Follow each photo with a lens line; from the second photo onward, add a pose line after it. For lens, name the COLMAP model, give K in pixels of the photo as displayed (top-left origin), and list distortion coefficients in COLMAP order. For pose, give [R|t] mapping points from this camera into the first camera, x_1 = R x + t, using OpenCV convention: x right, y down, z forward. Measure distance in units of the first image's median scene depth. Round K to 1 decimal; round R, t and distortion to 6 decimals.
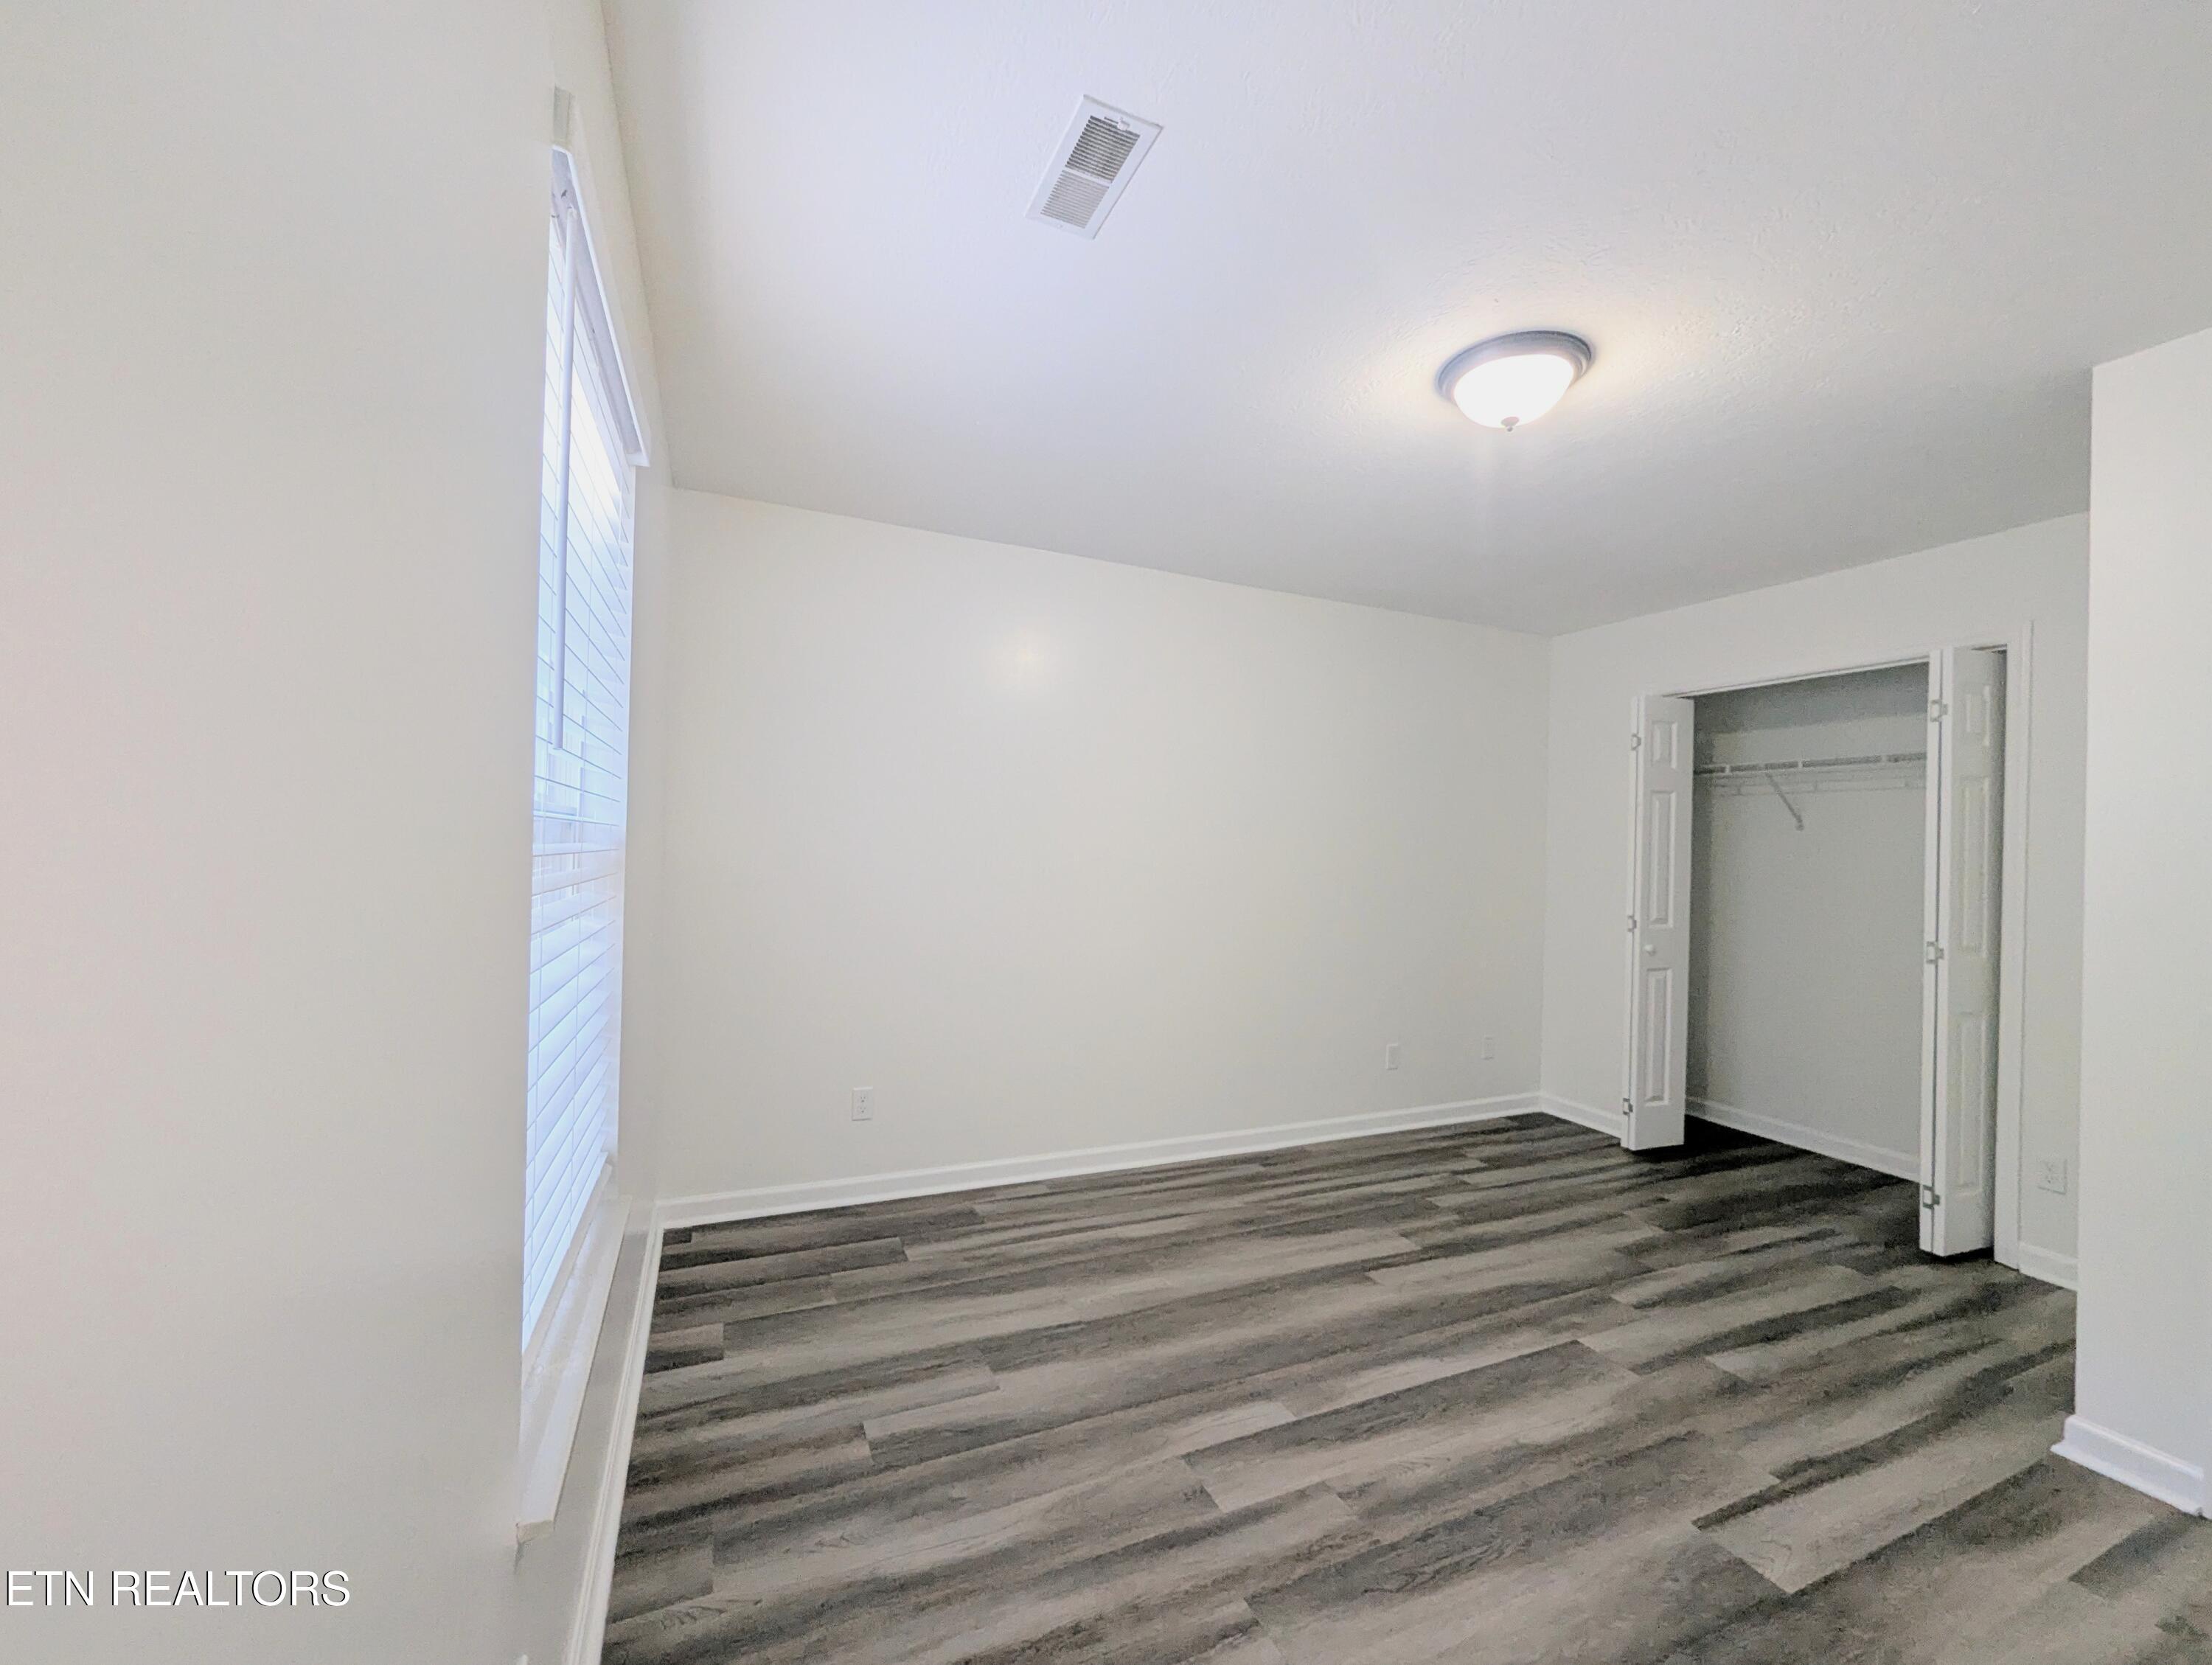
lens RADIAL K [[875.7, 0, 1110.9], [0, 875.7, 841.1], [0, 0, 1]] dist [-0.001866, 0.000305]
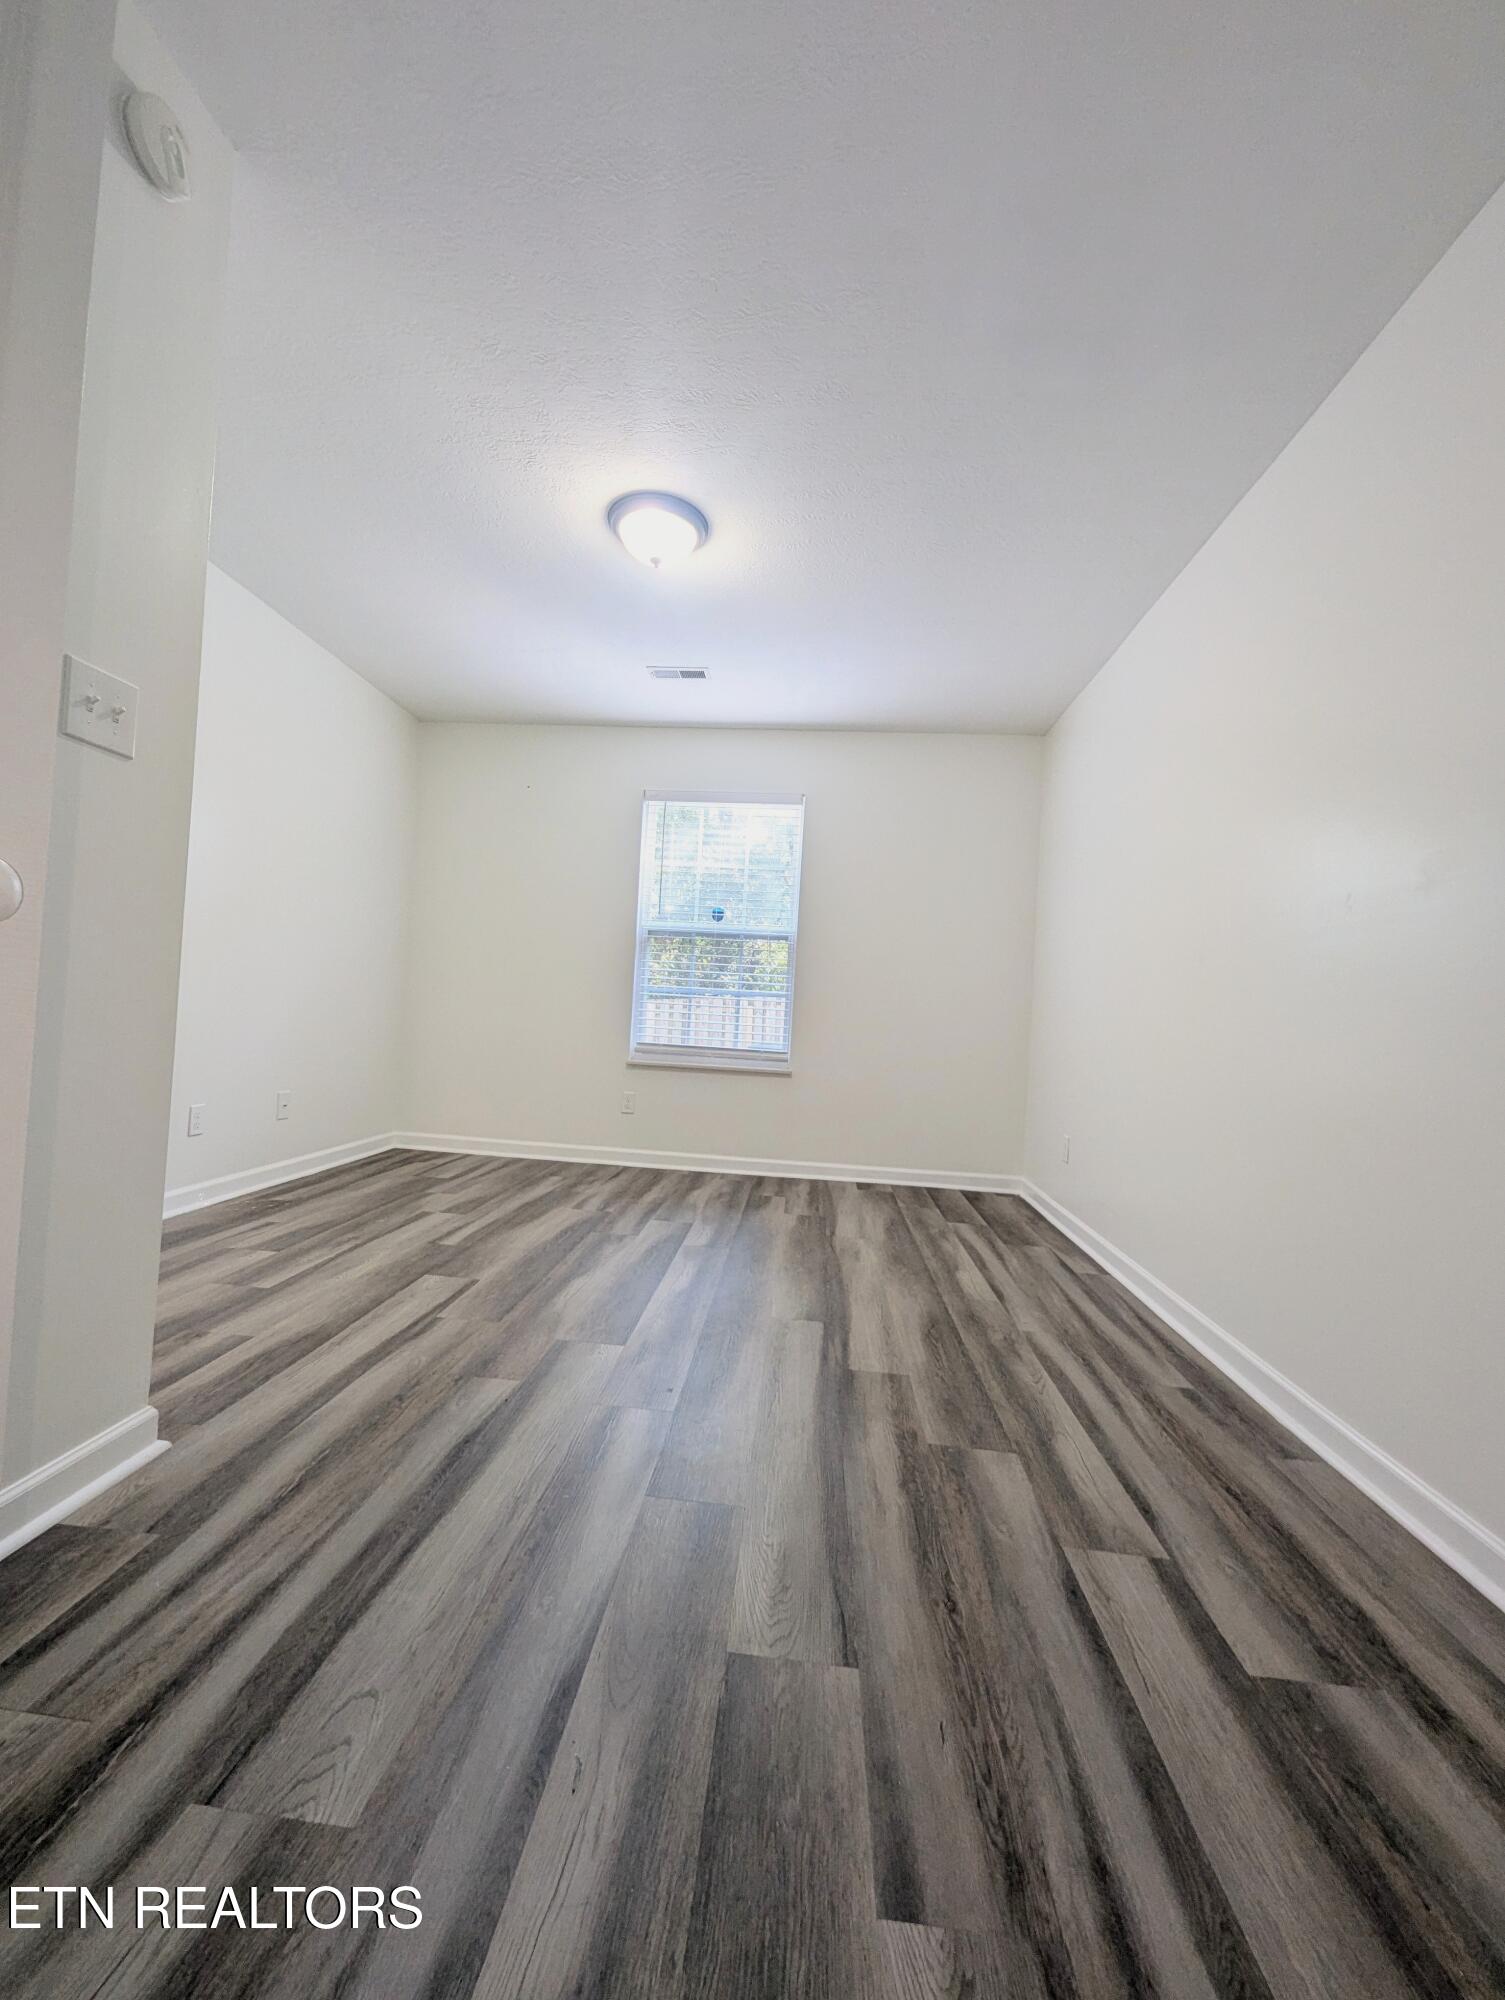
lens RADIAL K [[791.8, 0, 744.8], [0, 791.8, 1004.2], [0, 0, 1]] dist [-0.001866, 0.000305]
pose [[-0.476276, -0.063947, -0.876968, 1.186031], [-0.063765, 0.997238, -0.038086, 0.212904], [0.876981, 0.037780, -0.479038, 1.437556]]
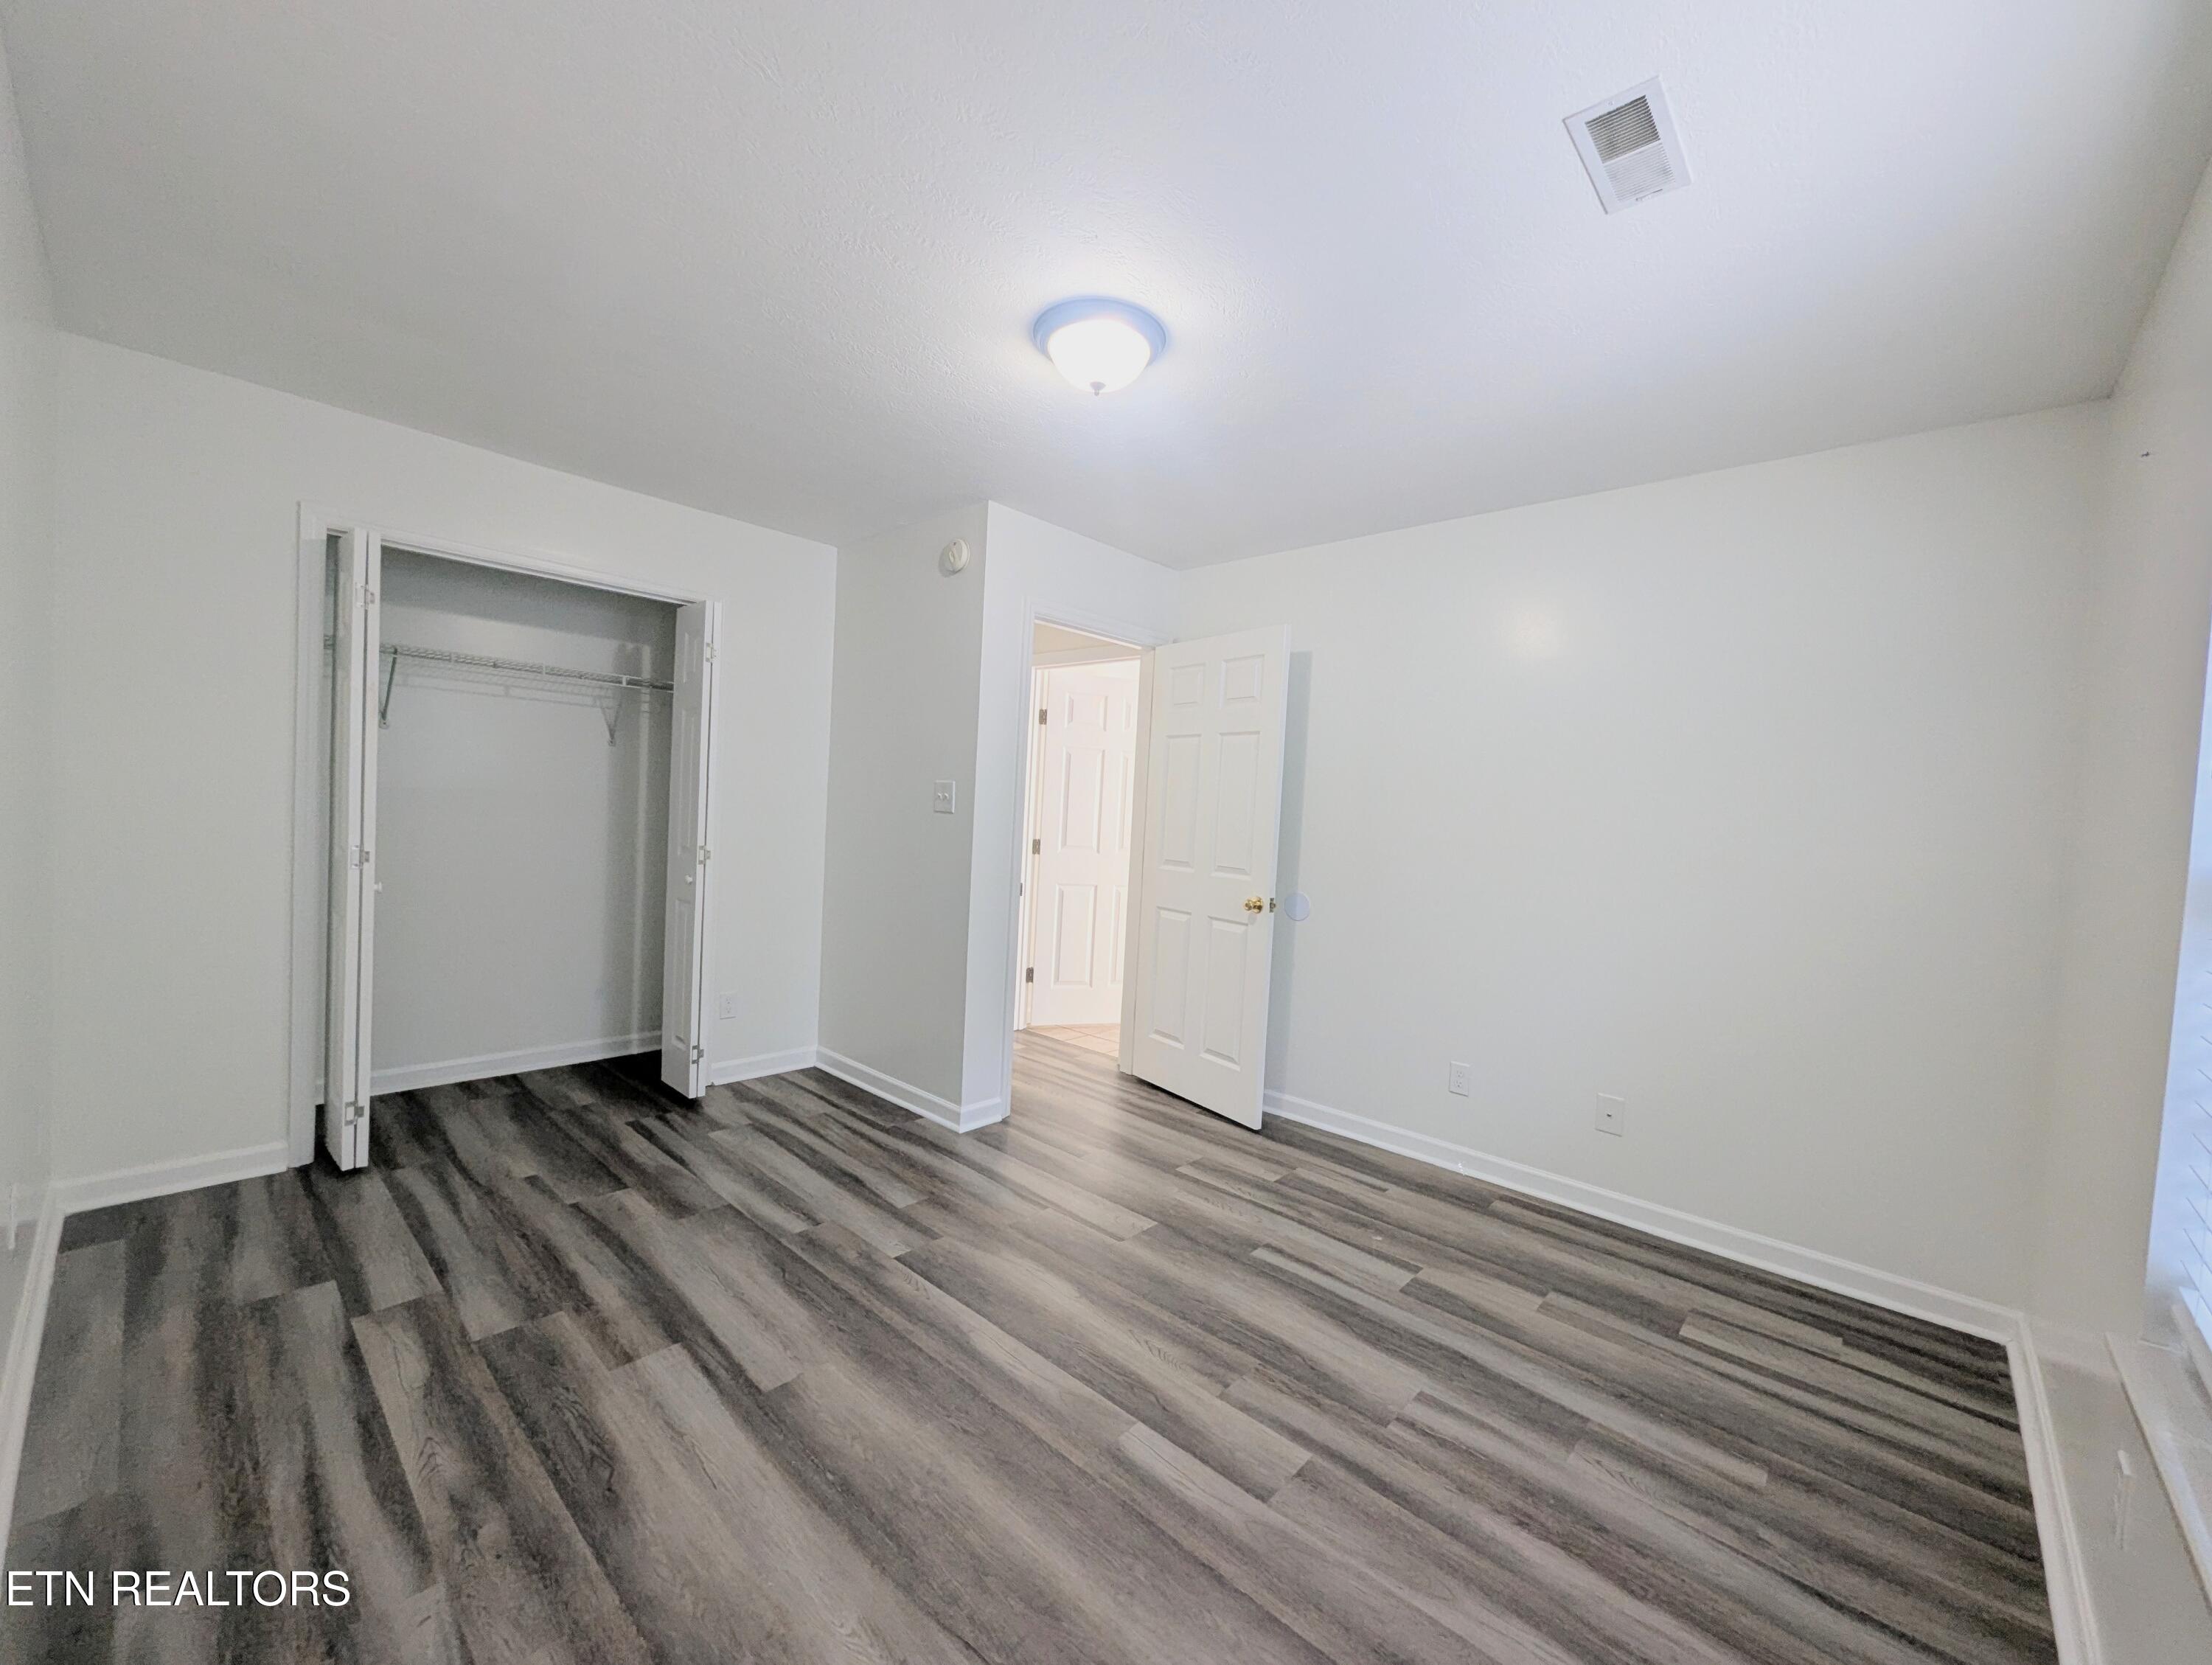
lens RADIAL K [[875.7, 0, 1110.9], [0, 875.7, 841.1], [0, 0, 1]] dist [-0.001866, 0.000305]
pose [[-0.402862, -0.079690, 0.911785, -0.452629], [-0.066198, 0.996130, 0.057813, 0.001821], [-0.912863, -0.037068, -0.406579, 1.144061]]
